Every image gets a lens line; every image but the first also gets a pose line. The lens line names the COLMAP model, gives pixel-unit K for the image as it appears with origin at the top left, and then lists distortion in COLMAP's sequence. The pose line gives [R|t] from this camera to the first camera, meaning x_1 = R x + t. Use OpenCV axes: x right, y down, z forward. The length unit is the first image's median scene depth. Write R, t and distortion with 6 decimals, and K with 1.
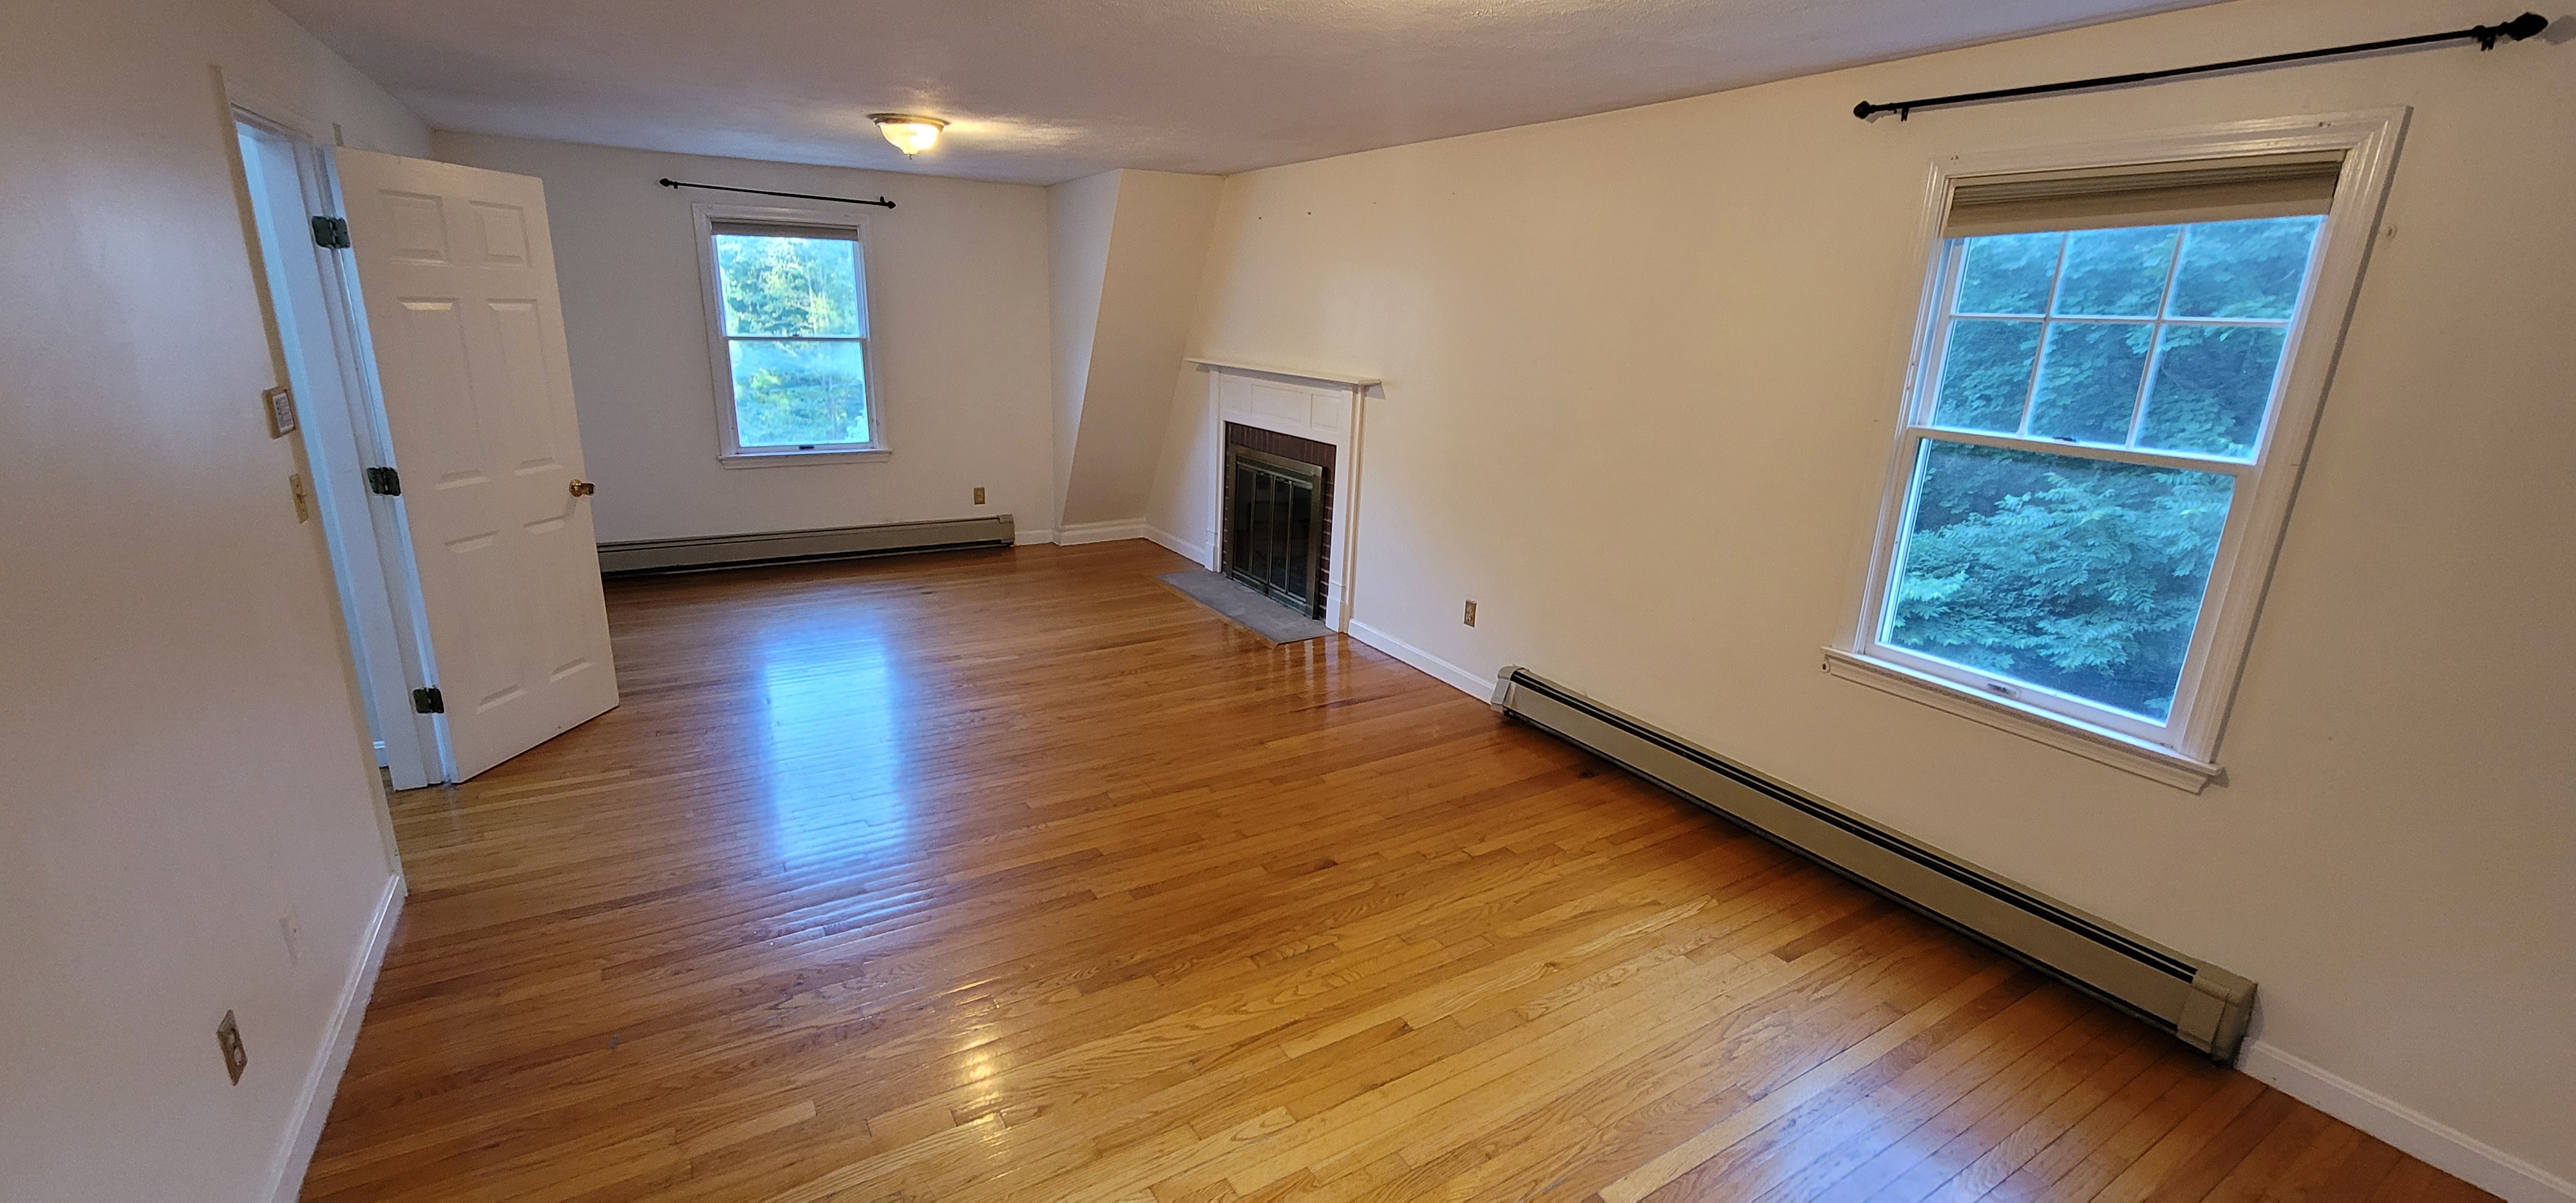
lens RADIAL K [[1042.4, 0, 1292.1], [0, 1042.4, 608.2], [0, 0, 1]] dist [0.001954, -0.000142]
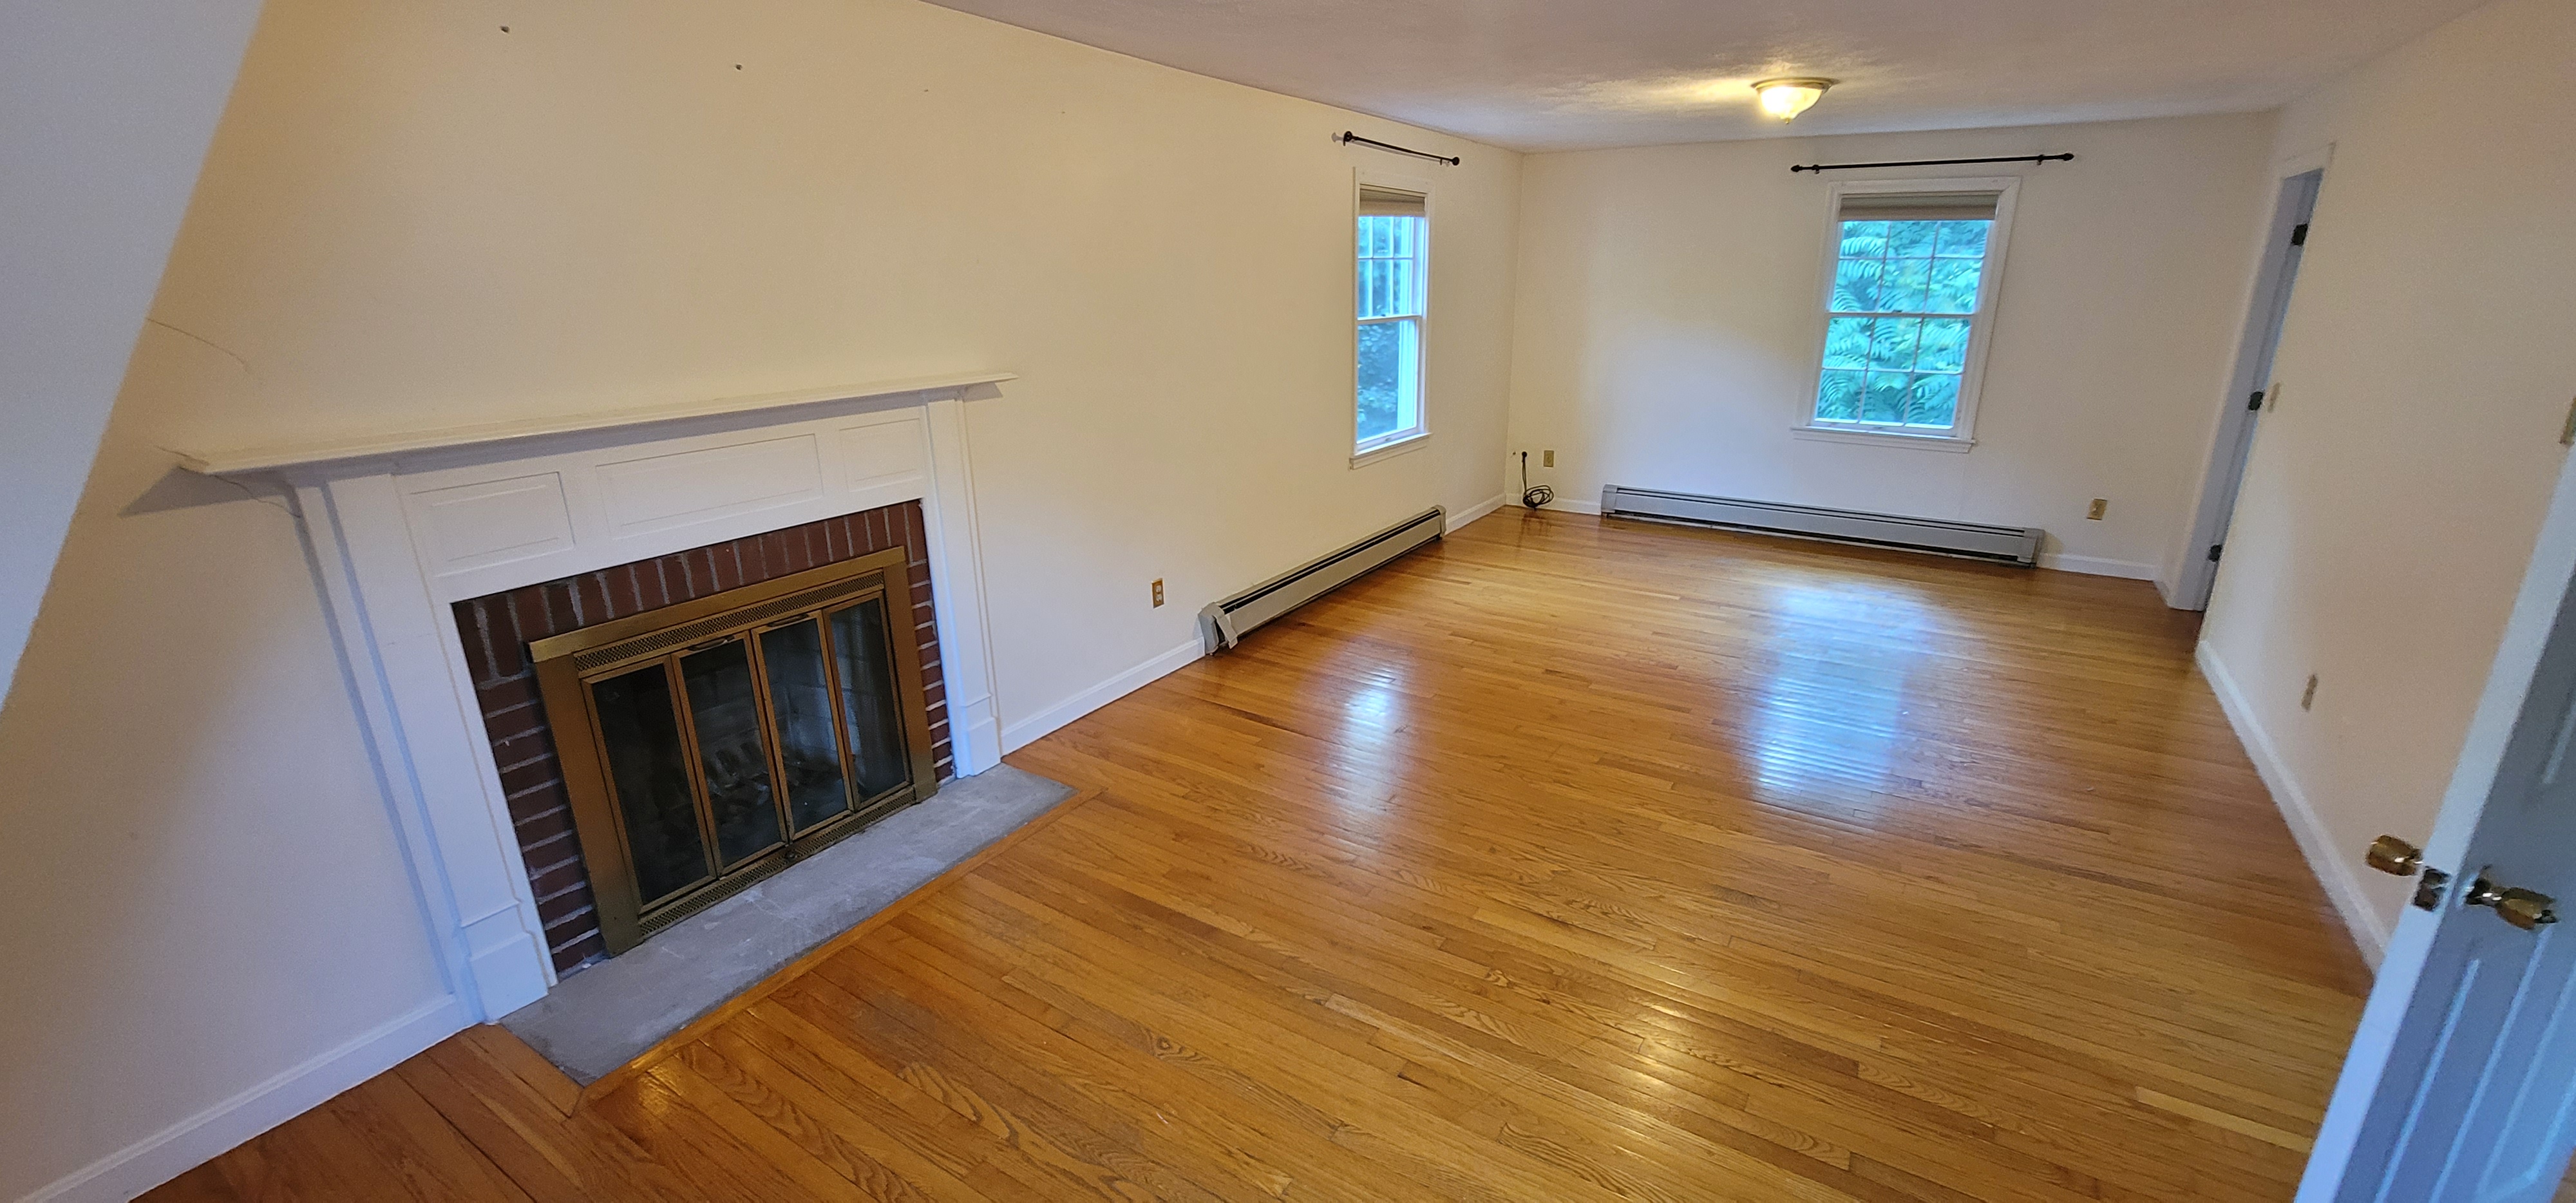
lens RADIAL K [[1042.4, 0, 1292.1], [0, 1042.4, 608.2], [0, 0, 1]] dist [0.001954, -0.000142]
pose [[-0.449663, -0.308344, 0.838288, -0.662233], [0.237443, 0.863490, 0.444979, -0.366207], [-0.861060, 0.399136, -0.315066, 1.188304]]
